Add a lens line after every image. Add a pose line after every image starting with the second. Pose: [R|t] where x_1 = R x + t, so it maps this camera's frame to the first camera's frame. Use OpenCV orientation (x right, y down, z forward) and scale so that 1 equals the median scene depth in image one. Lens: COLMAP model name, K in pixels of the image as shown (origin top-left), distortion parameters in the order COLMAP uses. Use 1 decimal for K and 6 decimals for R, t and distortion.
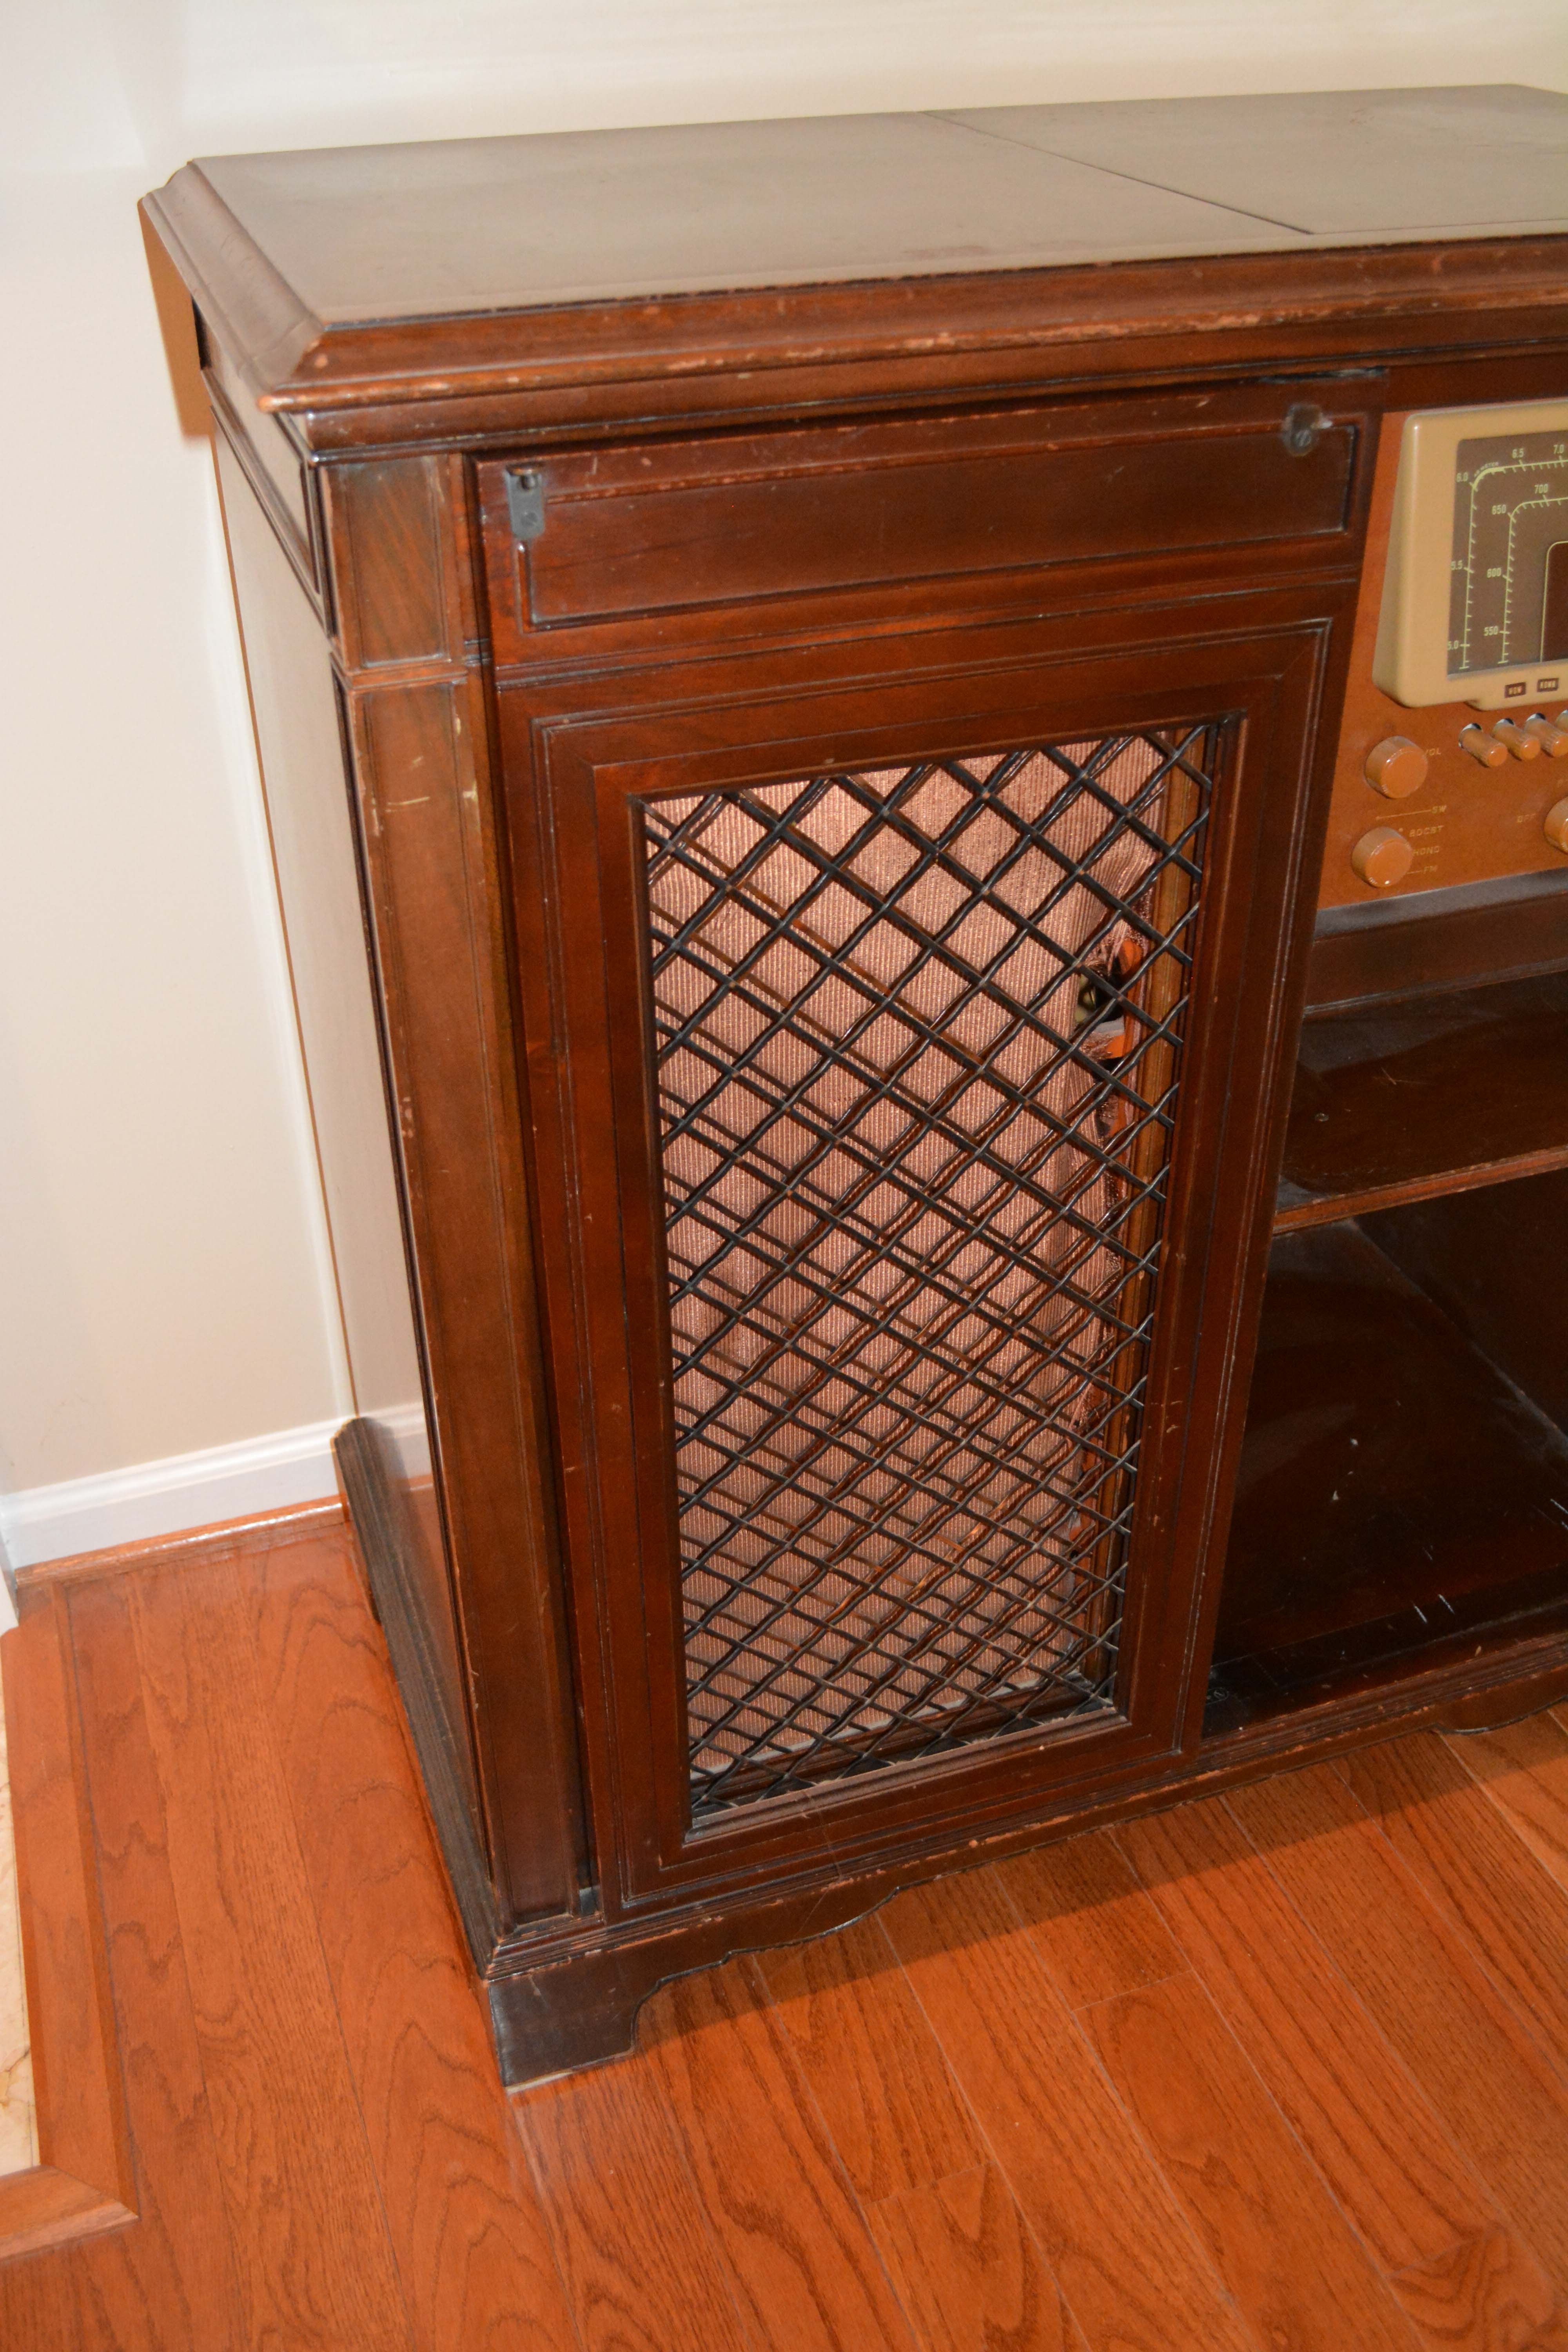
lens RADIAL K [[2142.9, 0, 784.0], [0, 2142.9, 1176.0], [0, 0, 1]] dist [-0.072541, 0.001958]
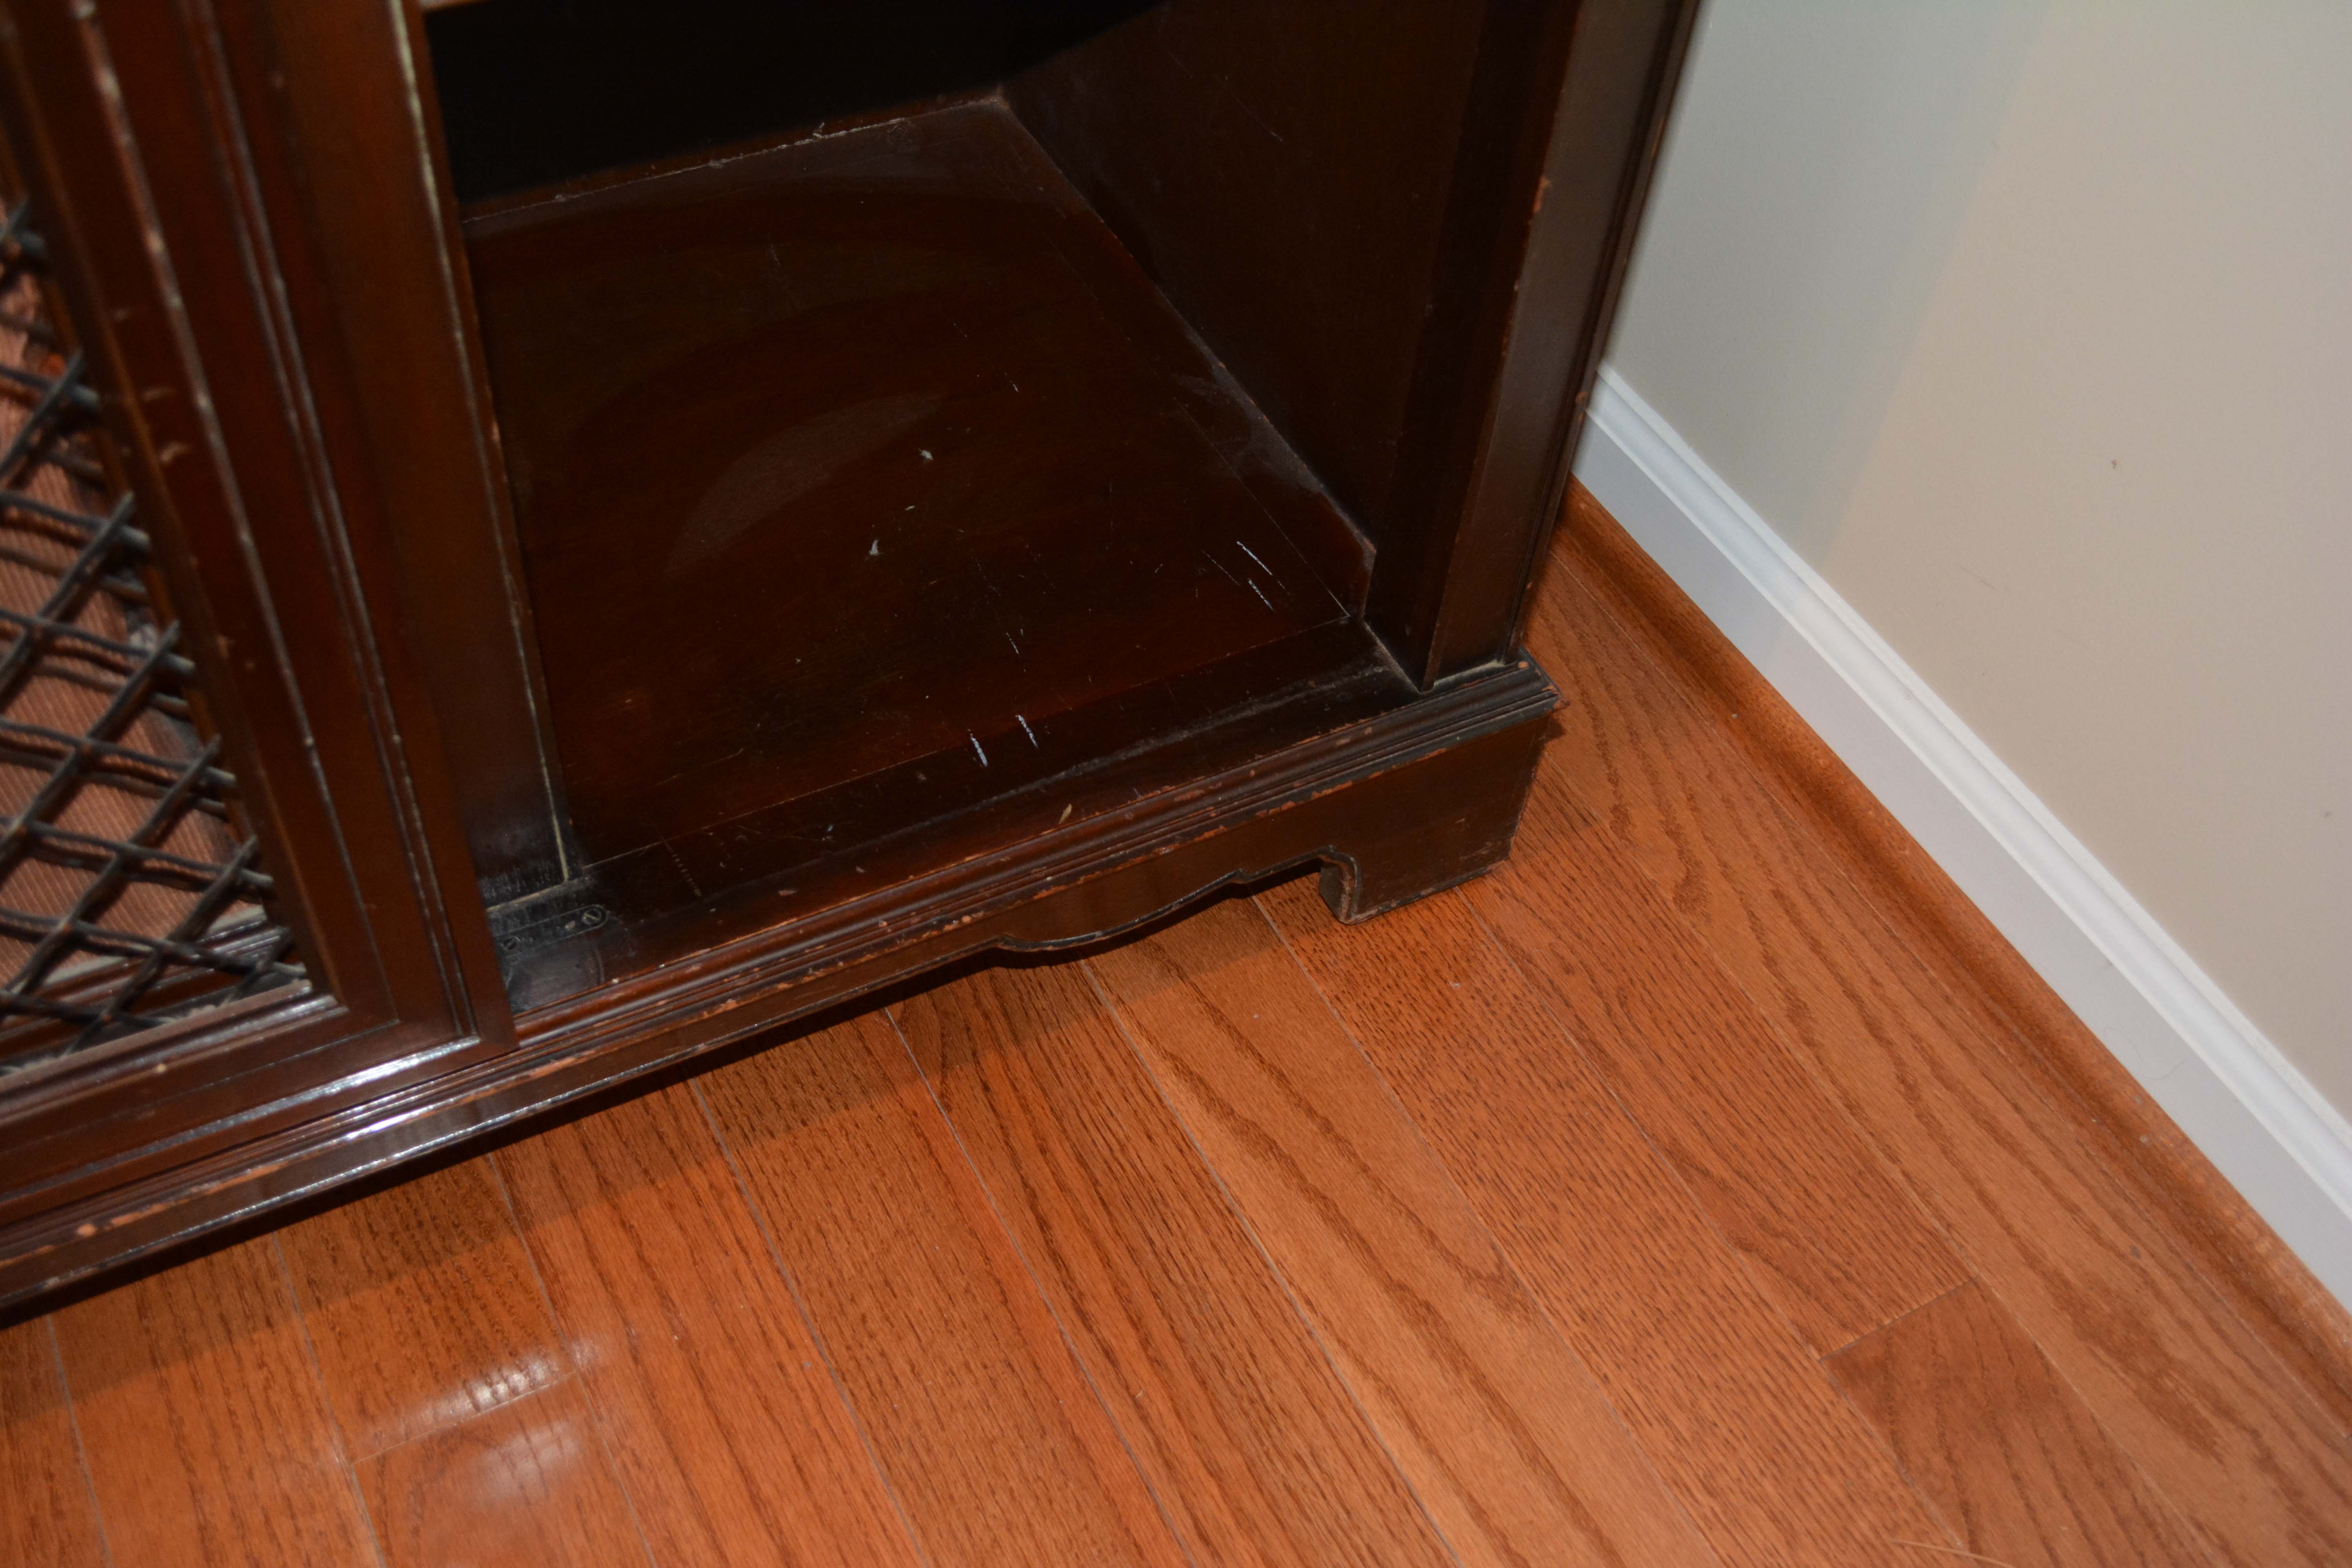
lens RADIAL K [[2232.9, 0, 1149.0], [0, 2232.9, 838.9], [0, 0, 1]] dist [-0.063392, 0.005638]
pose [[0.986246, -0.059897, 0.154051, 0.287712], [0.012694, 0.956725, 0.290717, 0.060012], [-0.164798, -0.284763, 0.944326, 0.469034]]
